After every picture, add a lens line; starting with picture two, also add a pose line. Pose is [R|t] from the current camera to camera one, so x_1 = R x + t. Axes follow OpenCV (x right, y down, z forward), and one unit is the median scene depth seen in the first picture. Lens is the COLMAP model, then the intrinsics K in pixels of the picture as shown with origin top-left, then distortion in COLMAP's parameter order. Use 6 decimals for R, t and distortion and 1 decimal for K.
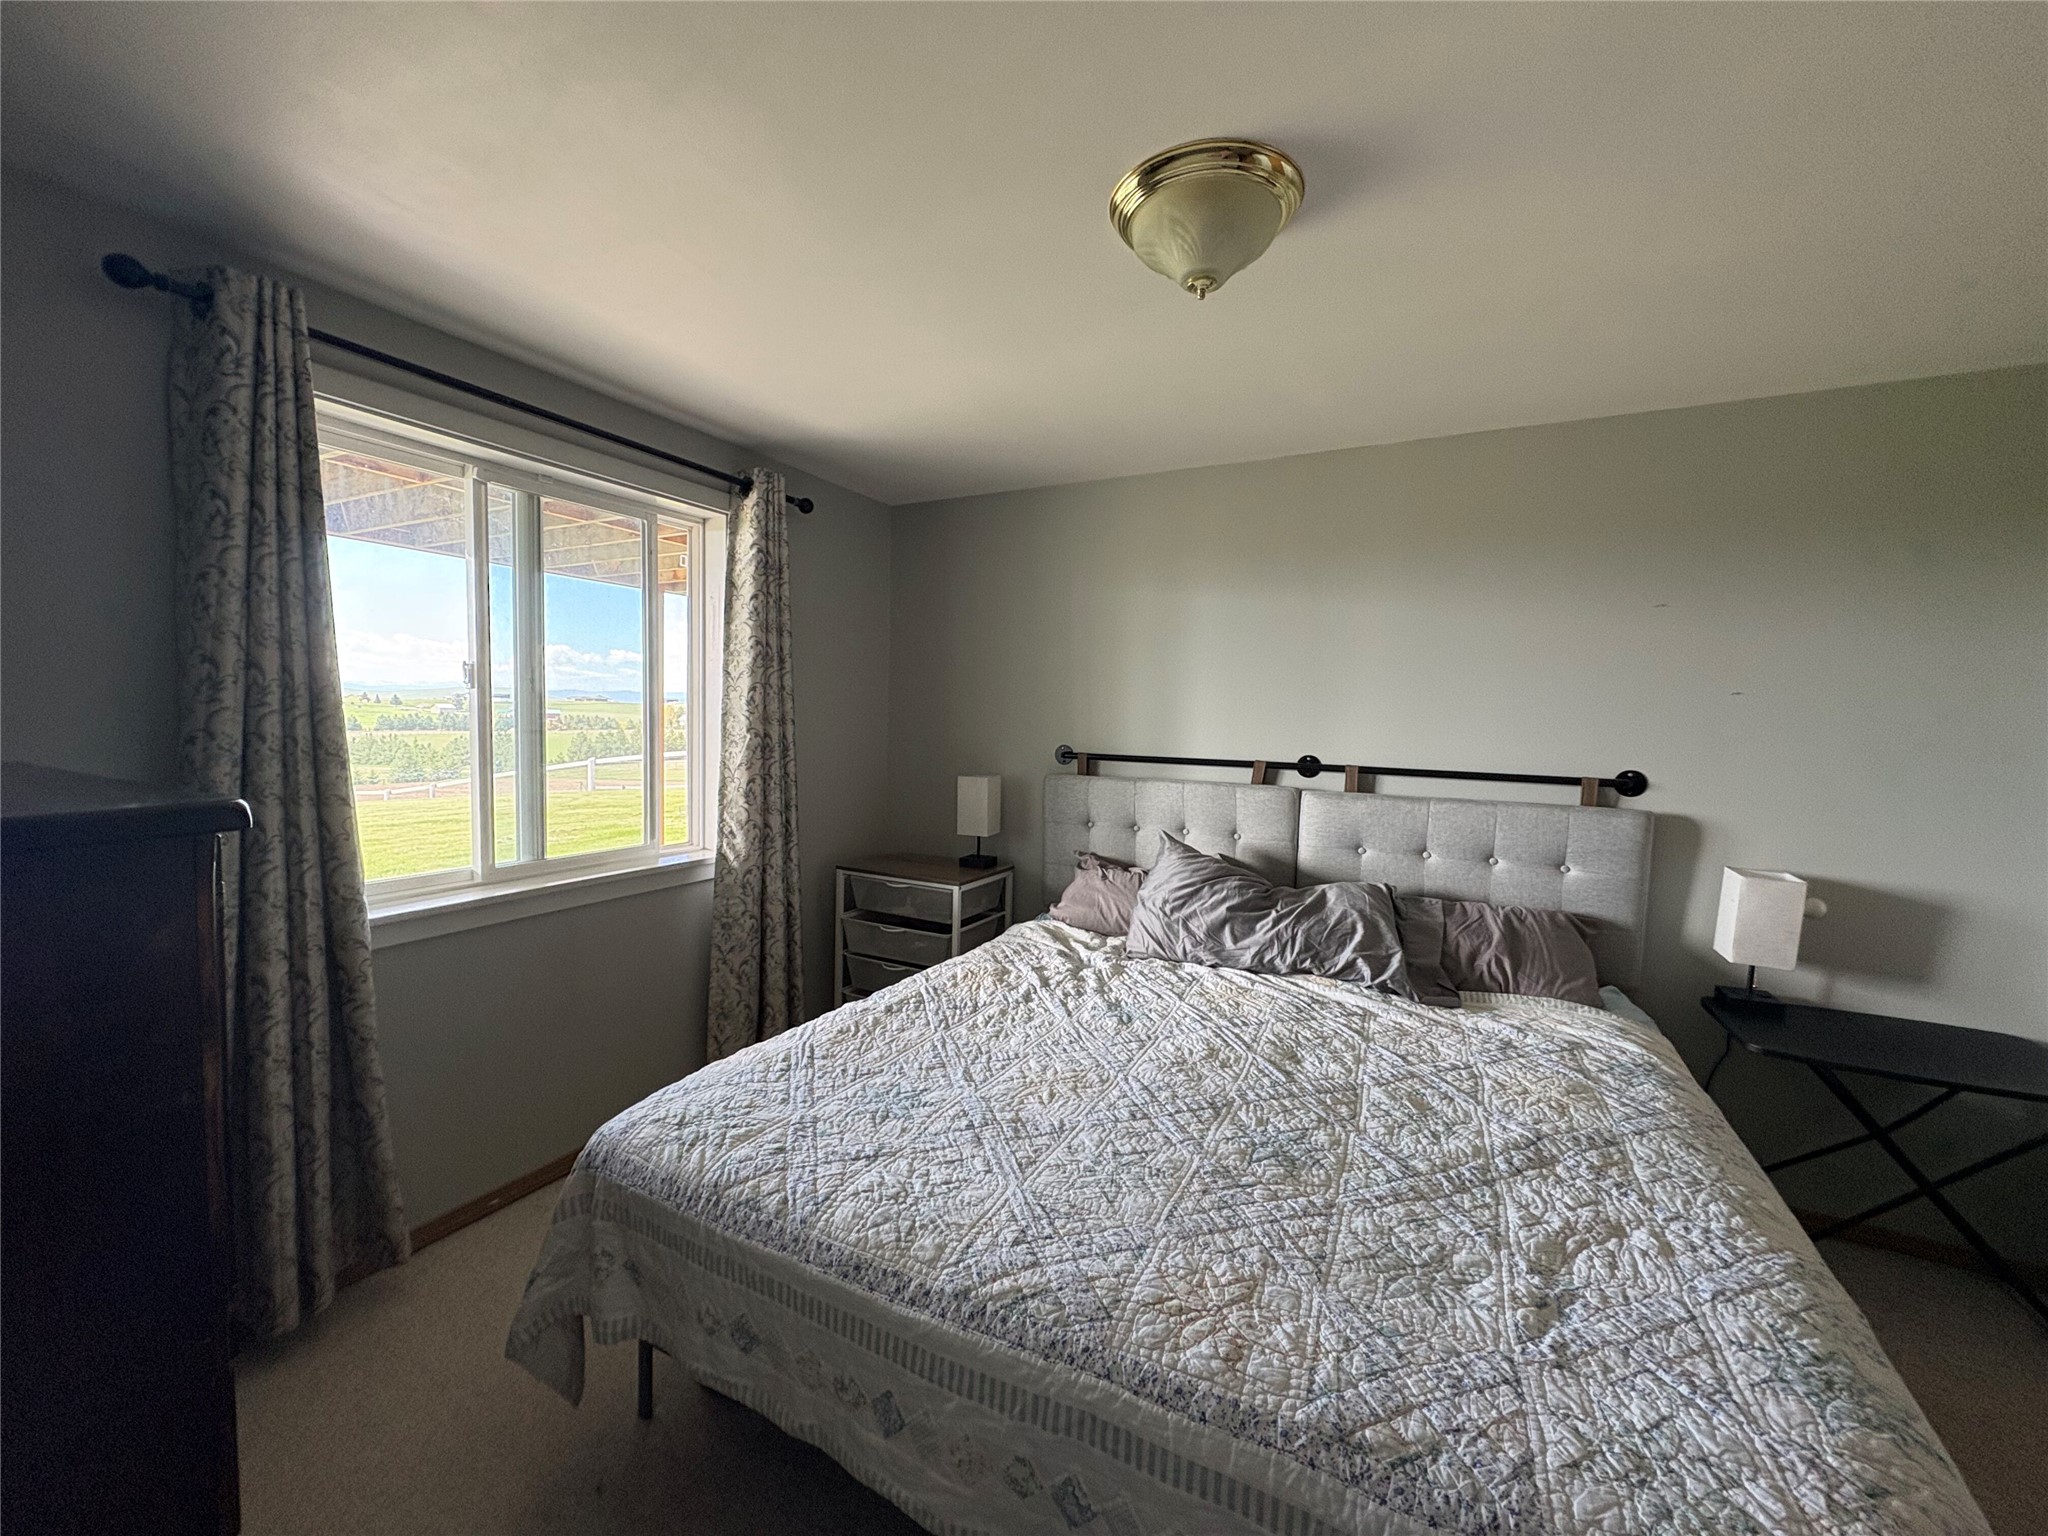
lens RADIAL K [[812.6, 0, 1020.8], [0, 812.6, 762.8], [0, 0, 1]] dist [0.001353, 0.000037]
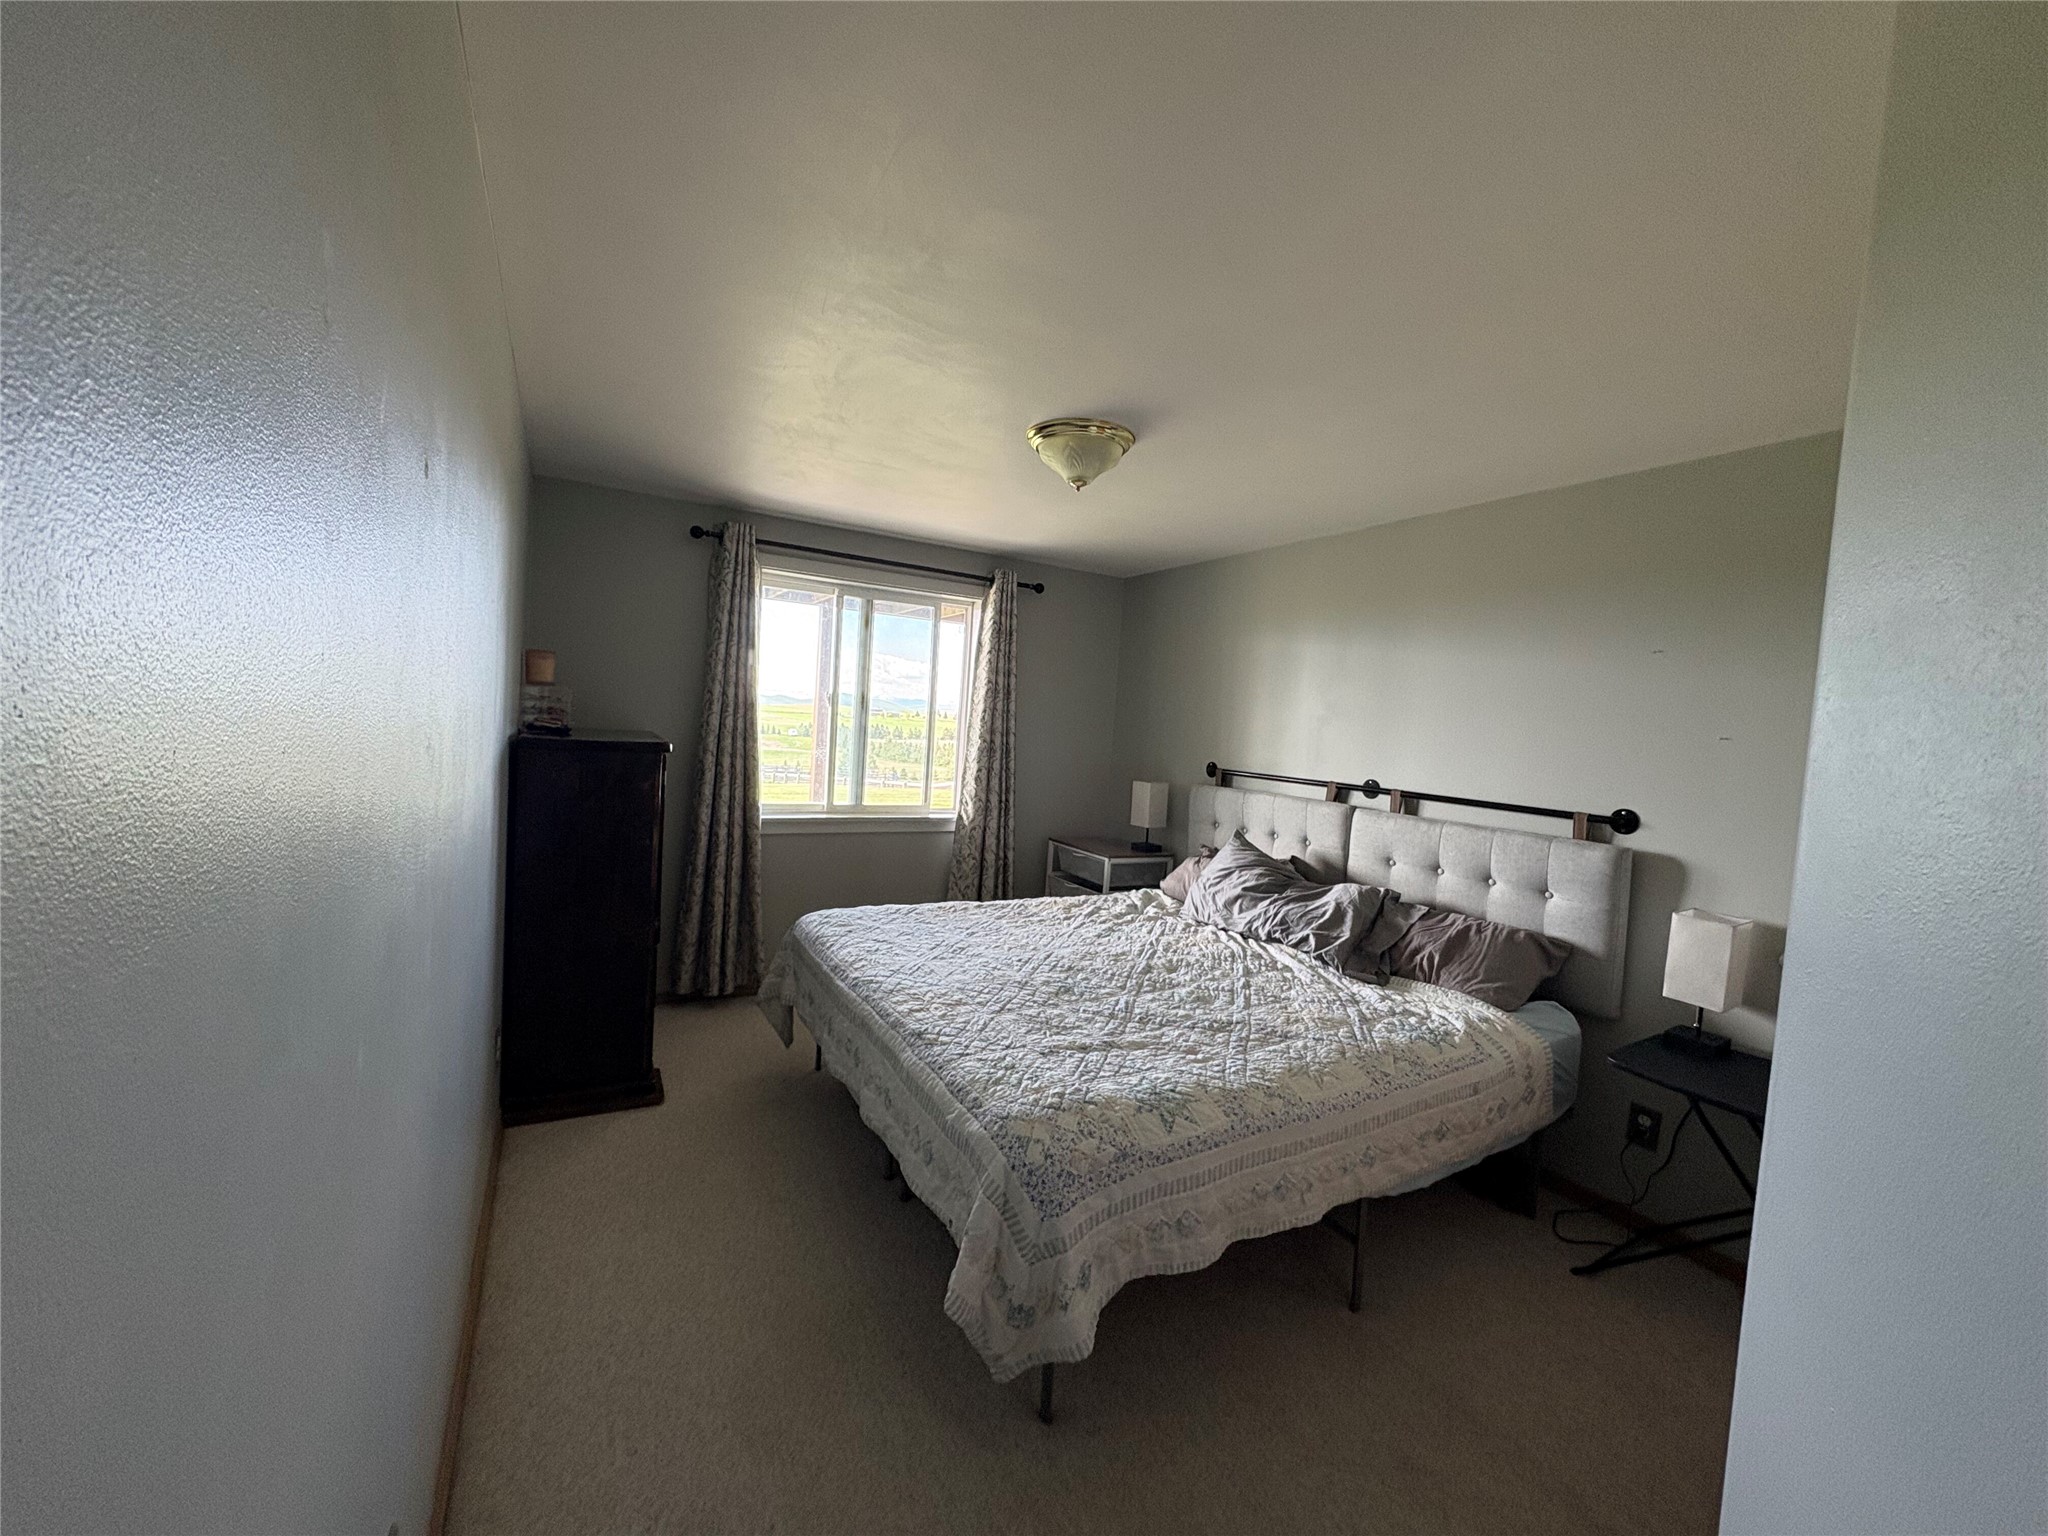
lens RADIAL K [[812.6, 0, 1020.8], [0, 812.6, 762.8], [0, 0, 1]] dist [0.001353, 0.000037]
pose [[0.837714, 0.058822, -0.542933, 0.680336], [-0.077036, 0.996969, -0.010850, 0.021881], [0.540649, 0.050914, 0.839706, -0.305408]]
